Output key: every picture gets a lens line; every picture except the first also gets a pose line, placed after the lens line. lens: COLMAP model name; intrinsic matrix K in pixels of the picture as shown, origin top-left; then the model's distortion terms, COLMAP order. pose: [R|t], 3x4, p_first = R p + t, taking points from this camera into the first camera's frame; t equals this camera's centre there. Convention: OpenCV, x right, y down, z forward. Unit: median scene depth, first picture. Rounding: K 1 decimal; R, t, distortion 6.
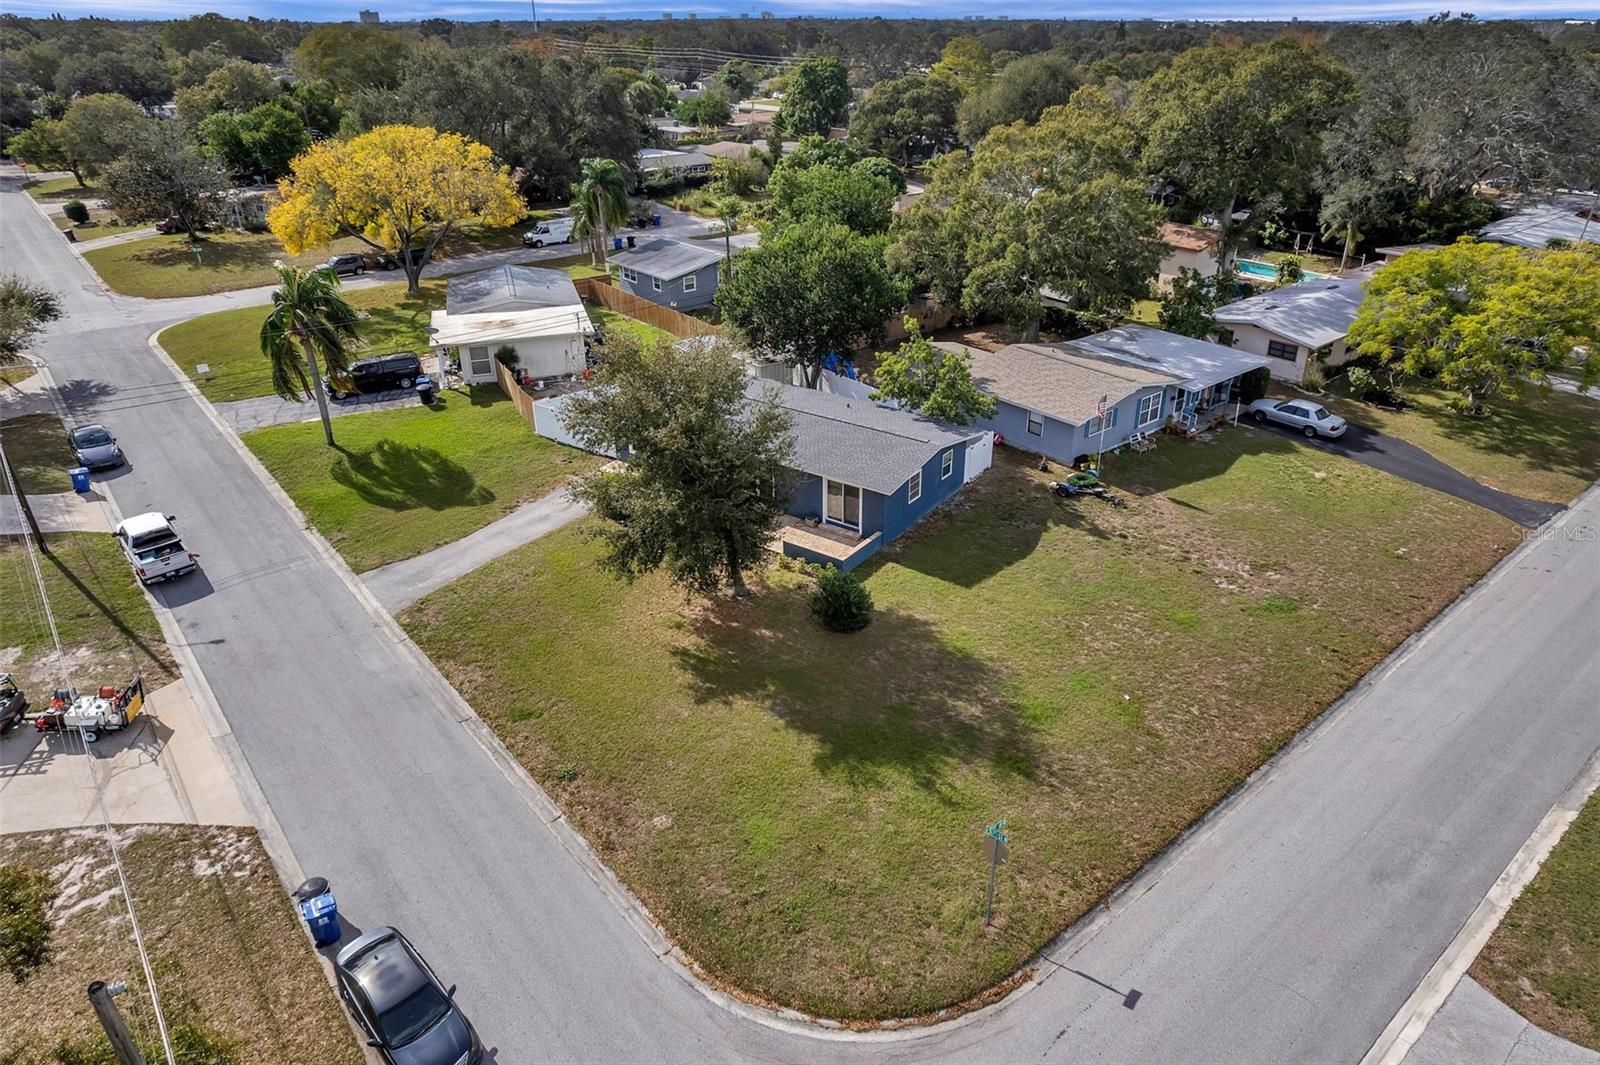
lens RADIAL K [[1022.0, 0, 811.8], [0, 1022.0, 530.1], [0, 0, 1]] dist [-0.077302, 0.070817]
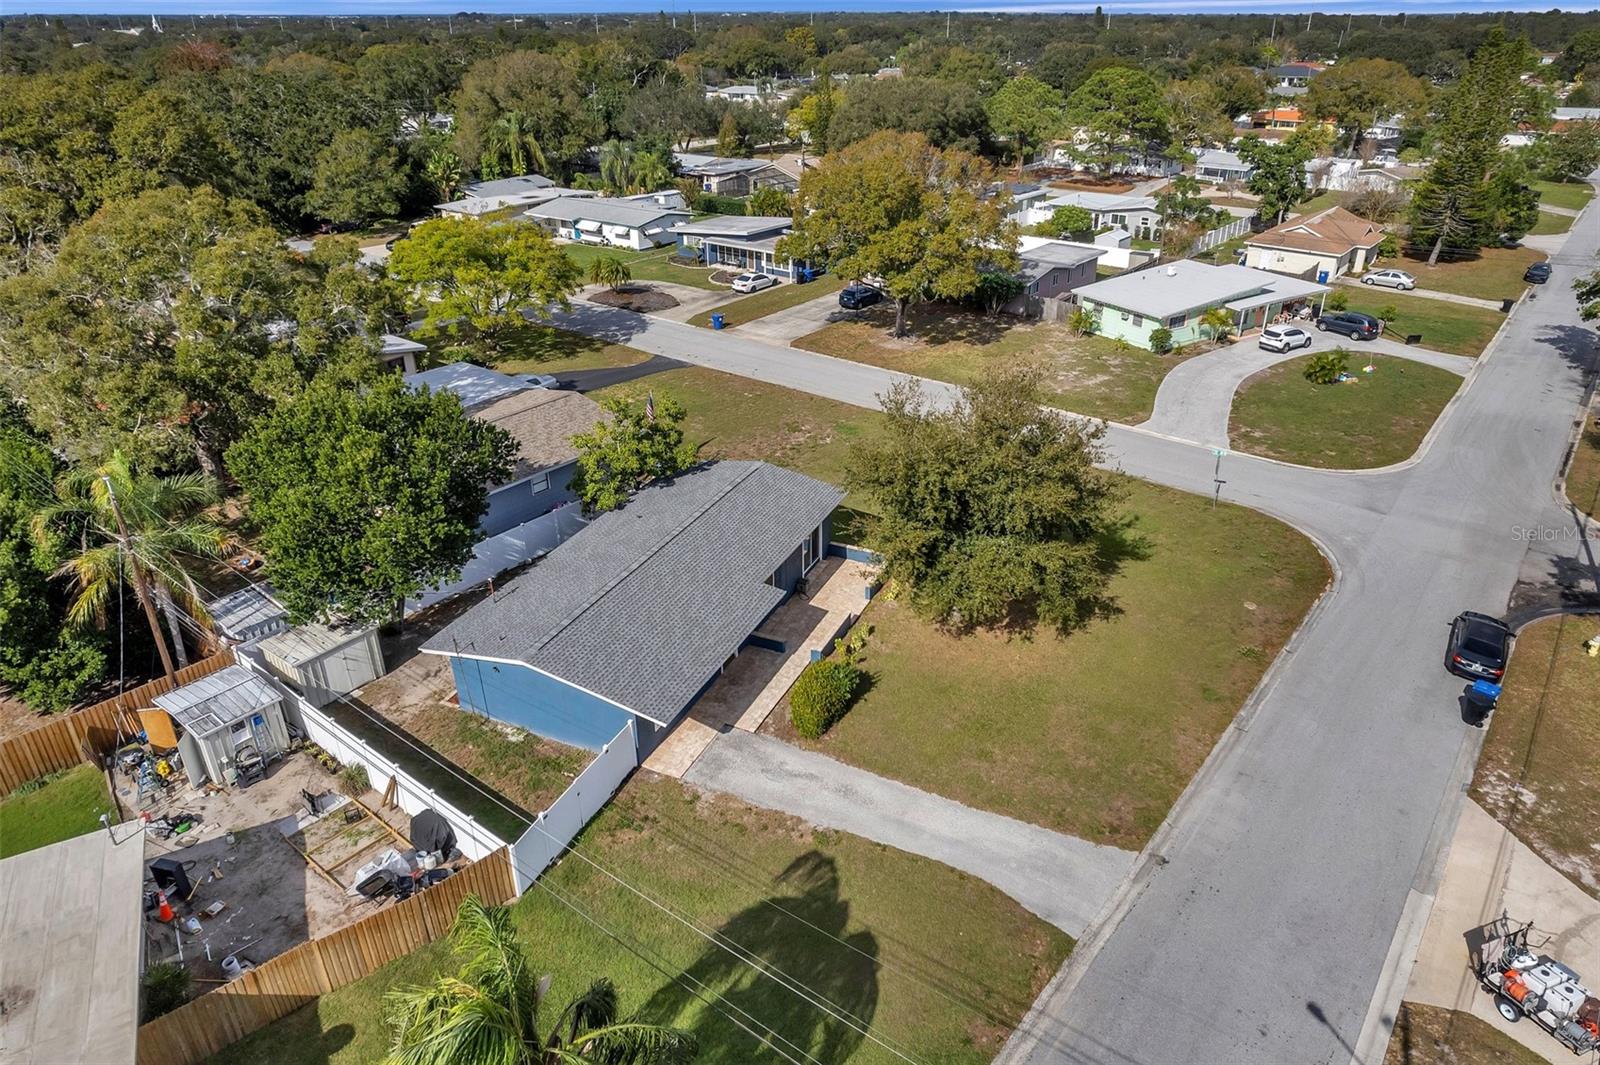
lens RADIAL K [[1026.0, 0, 811.6], [0, 1026.0, 537.4], [0, 0, 1]] dist [-0.074079, 0.062947]
pose [[-0.200133, -0.450060, 0.870283, -0.839095], [0.446843, 0.748569, 0.489873, -0.524182], [-0.871939, 0.486920, 0.051293, 0.966246]]
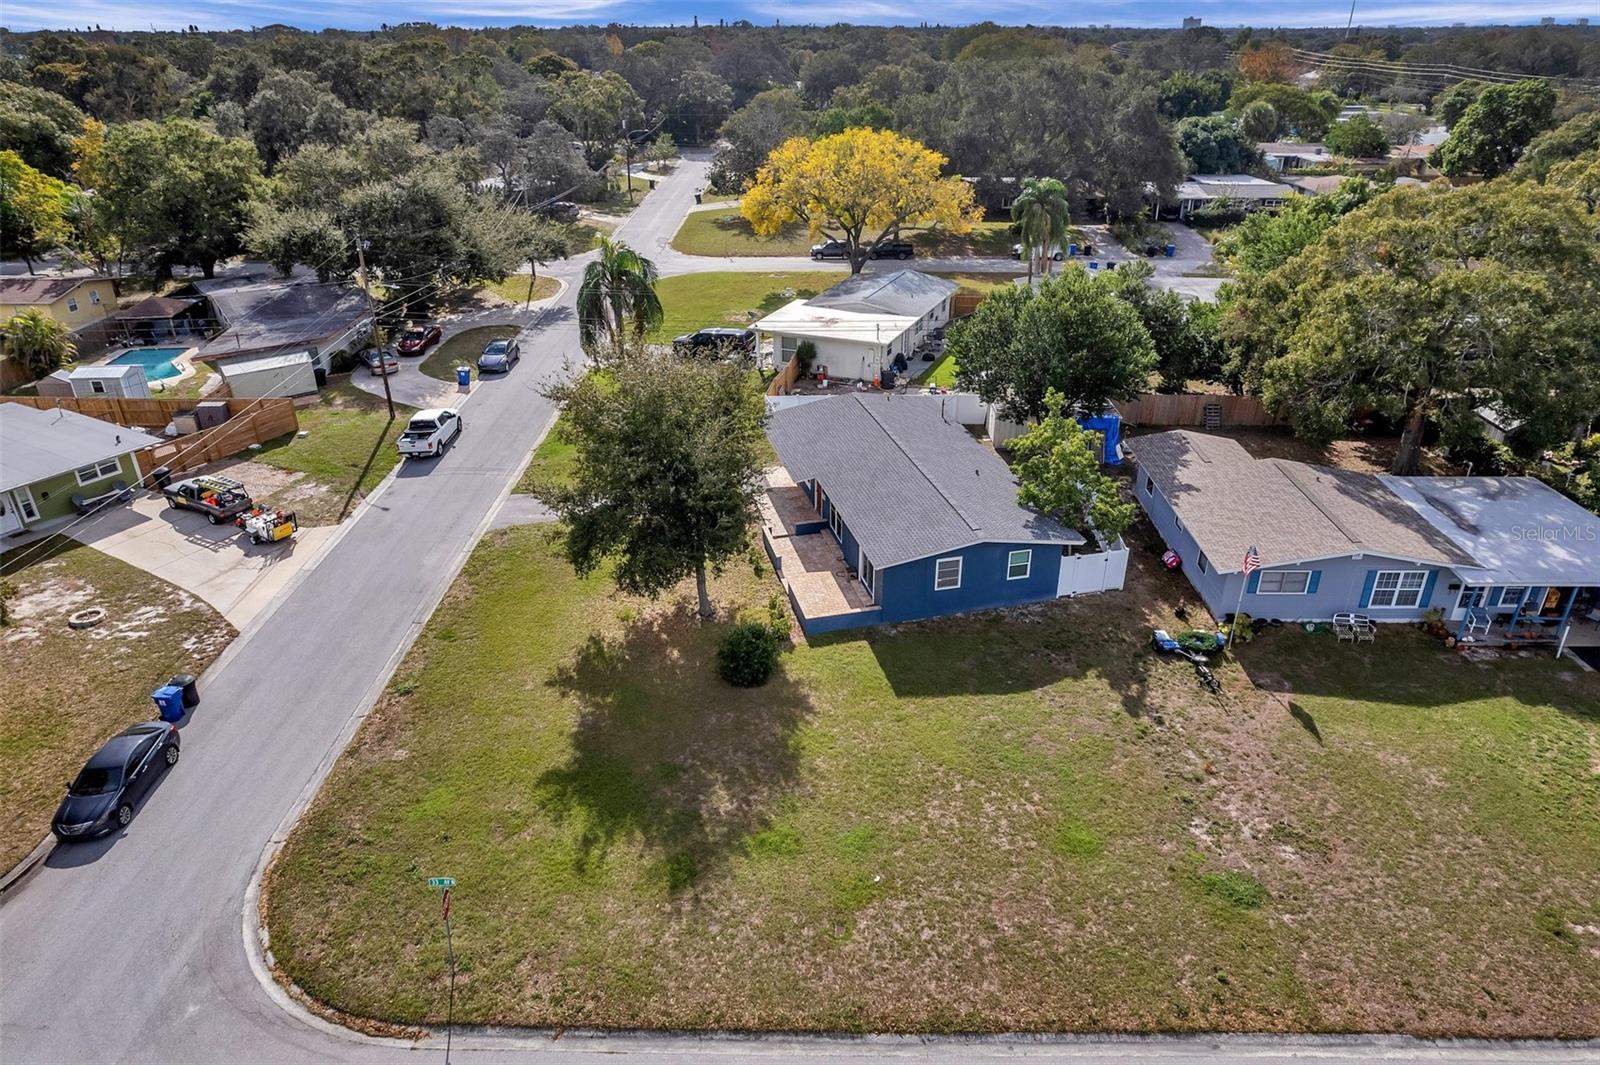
lens RADIAL K [[1027.8, 0, 803.5], [0, 1027.8, 528.4], [0, 0, 1]] dist [-0.078780, 0.074801]
pose [[0.755080, 0.288948, -0.588526, 0.533063], [-0.293933, 0.951572, 0.090076, -0.126977], [0.586053, 0.104973, 0.803444, 0.221981]]
